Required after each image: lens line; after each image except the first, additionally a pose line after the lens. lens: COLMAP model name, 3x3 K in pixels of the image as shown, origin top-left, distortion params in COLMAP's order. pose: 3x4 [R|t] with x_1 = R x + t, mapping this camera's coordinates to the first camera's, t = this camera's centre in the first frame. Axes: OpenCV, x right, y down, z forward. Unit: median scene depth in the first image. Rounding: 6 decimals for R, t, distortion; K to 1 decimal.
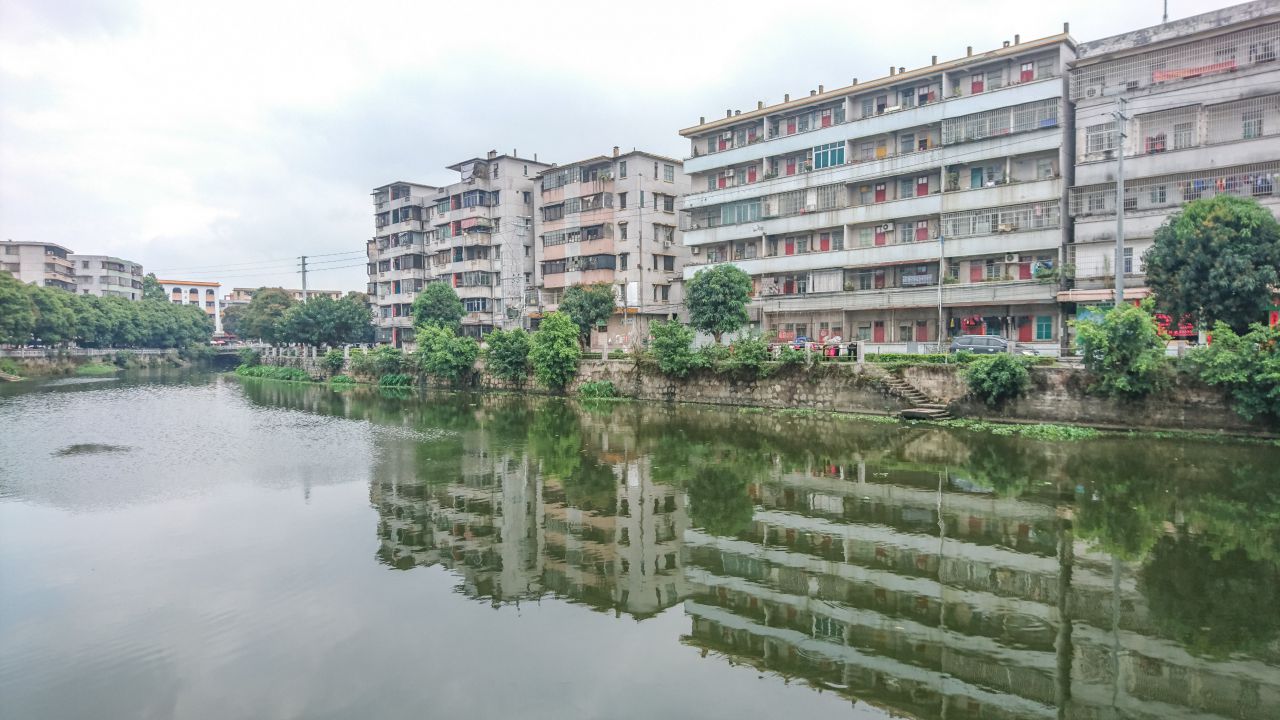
lens RADIAL K [[788.4, 0, 638.8], [0, 788.4, 366.9], [0, 0, 1]] dist [0.184078, -0.296539]
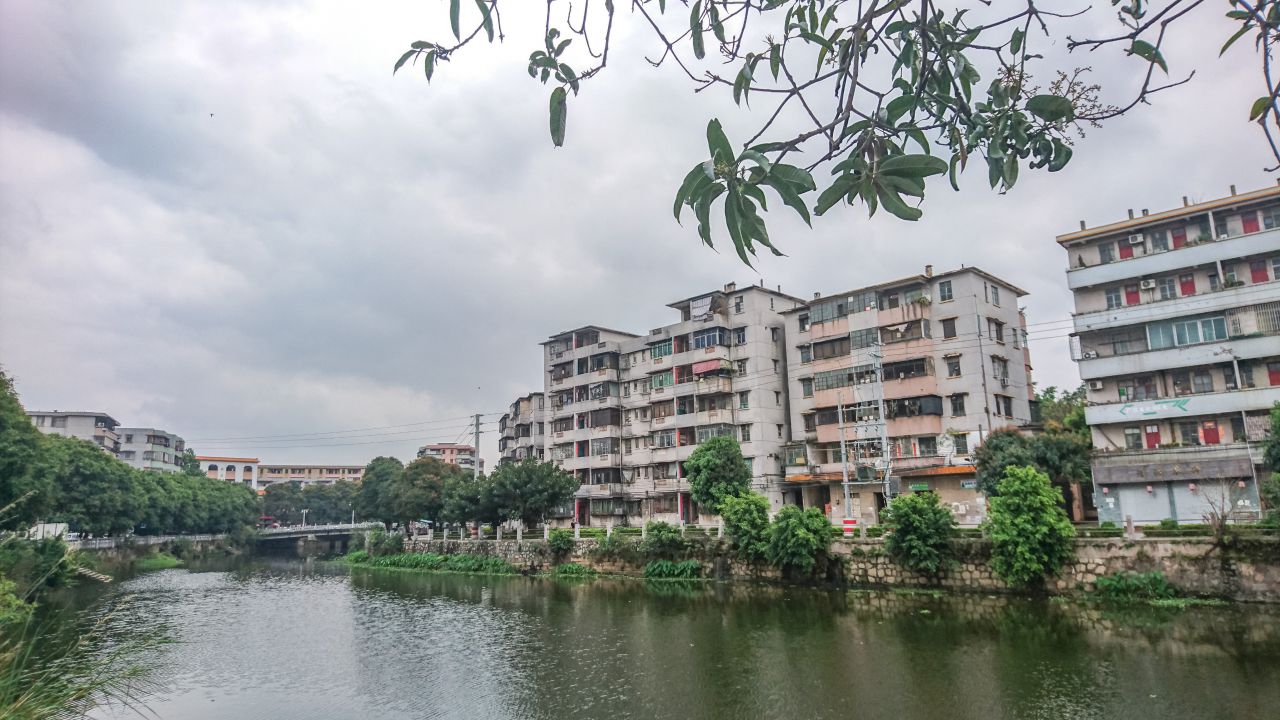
lens RADIAL K [[790.0, 0, 640.0], [0, 790.0, 360.0], [0, 0, 1]] dist [0.149508, -0.224684]
pose [[0.999511, -0.015203, 0.027319, -0.302662], [0.020825, 0.975487, -0.219071, -0.009951], [-0.023319, 0.219533, 0.975326, 0.208025]]
